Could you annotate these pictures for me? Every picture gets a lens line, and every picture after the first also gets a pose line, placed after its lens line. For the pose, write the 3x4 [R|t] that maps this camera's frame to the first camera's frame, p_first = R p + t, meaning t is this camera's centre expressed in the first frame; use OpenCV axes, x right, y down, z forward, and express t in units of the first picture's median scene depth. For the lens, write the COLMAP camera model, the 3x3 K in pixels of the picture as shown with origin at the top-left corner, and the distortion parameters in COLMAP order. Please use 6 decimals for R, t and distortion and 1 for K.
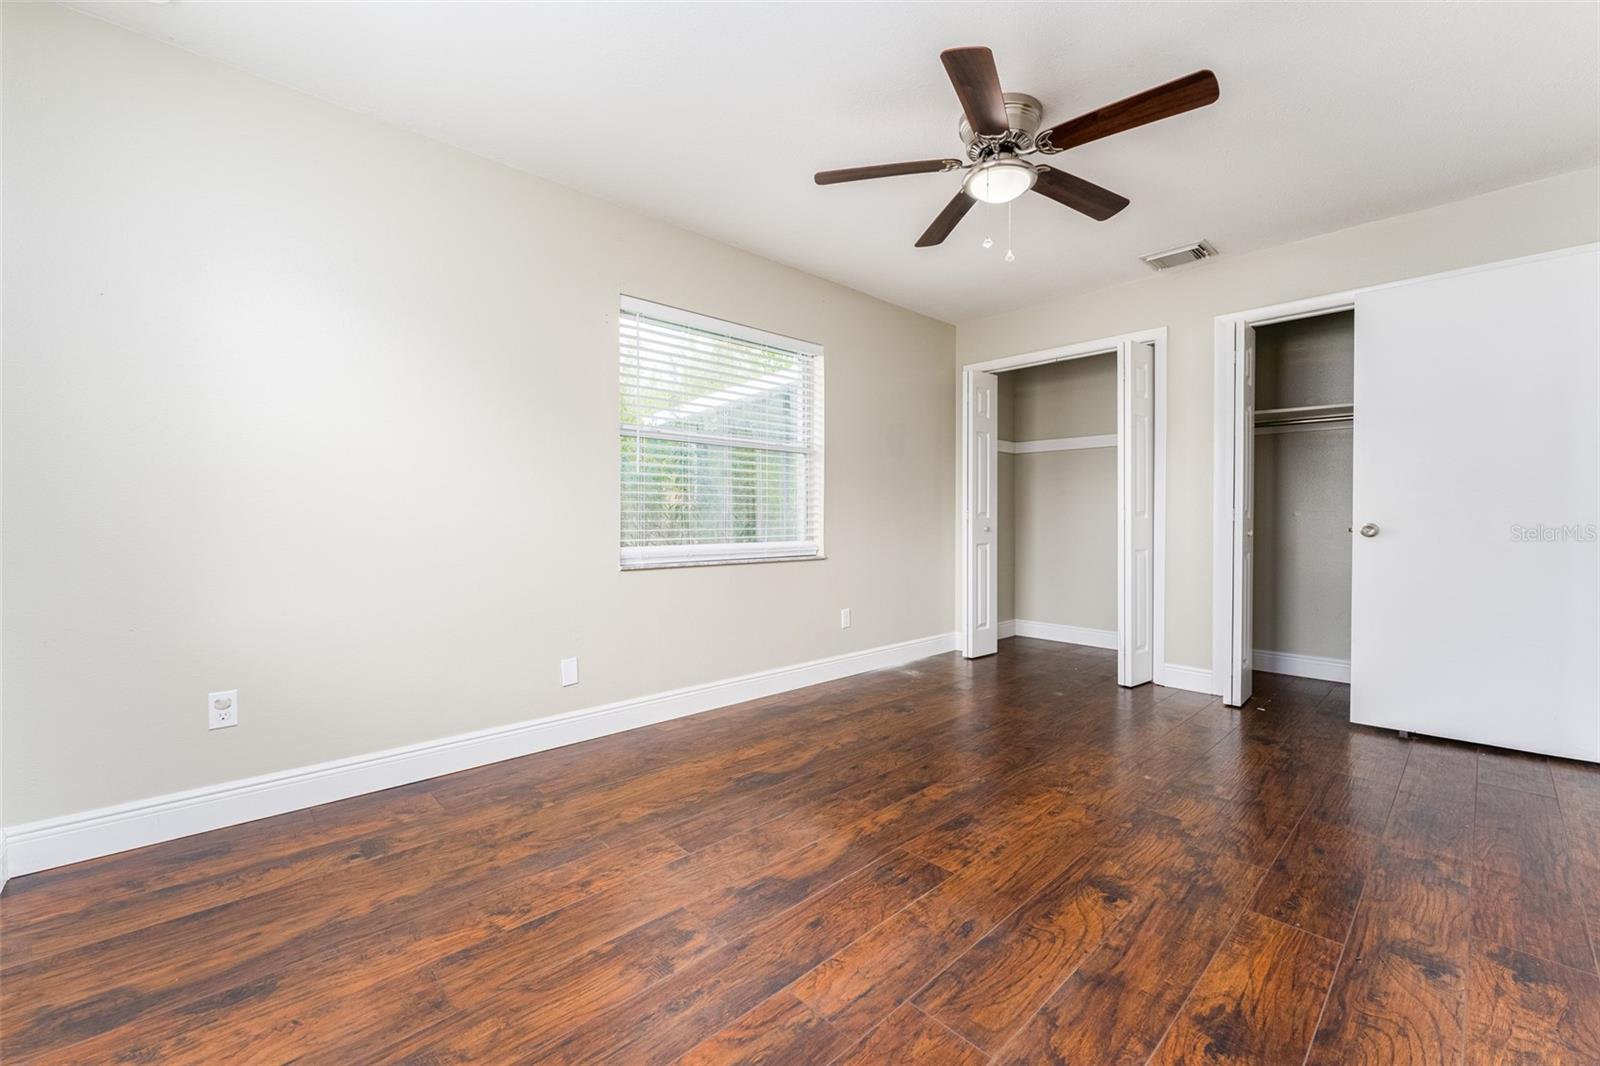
lens RADIAL K [[640.3, 0, 791.2], [0, 640.3, 520.4], [0, 0, 1]] dist [0.000341, -0.001472]
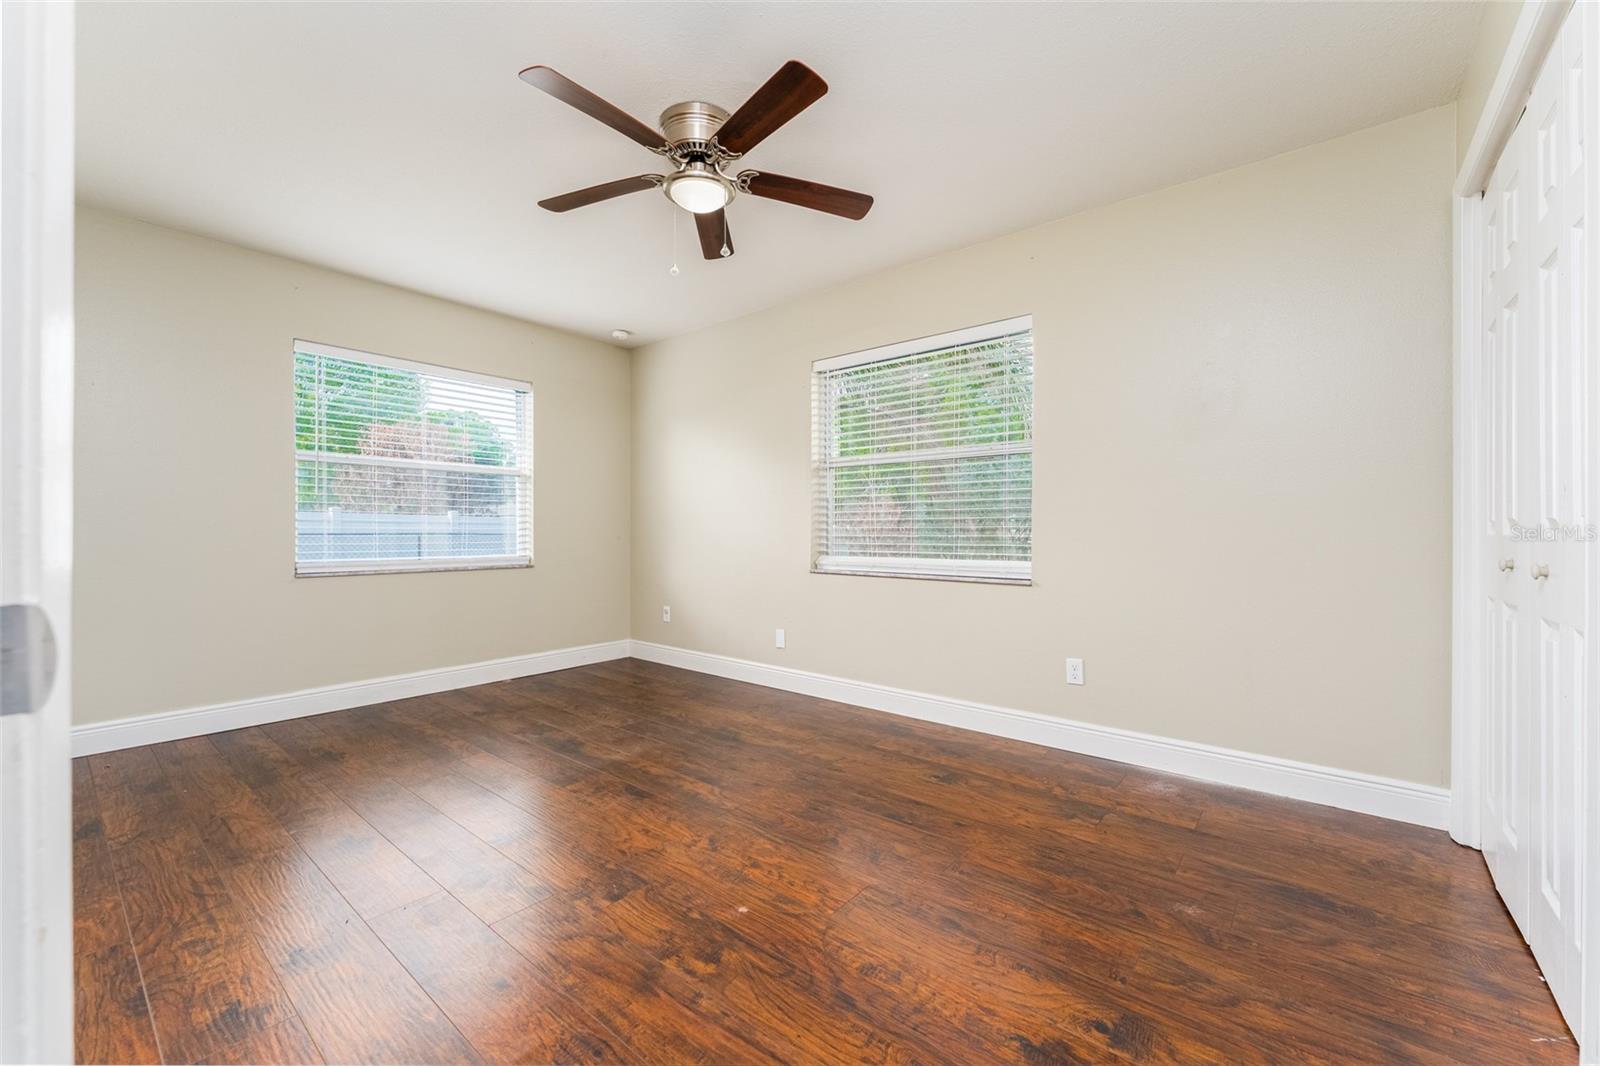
lens RADIAL K [[640.3, 0, 793.3], [0, 640.3, 528.1], [0, 0, 1]] dist [0.000341, -0.001472]
pose [[0.130907, -0.005943, -0.991377, 1.241219], [-0.004550, 0.999968, -0.006595, -0.004963], [0.991384, 0.005374, 0.130876, 0.954952]]
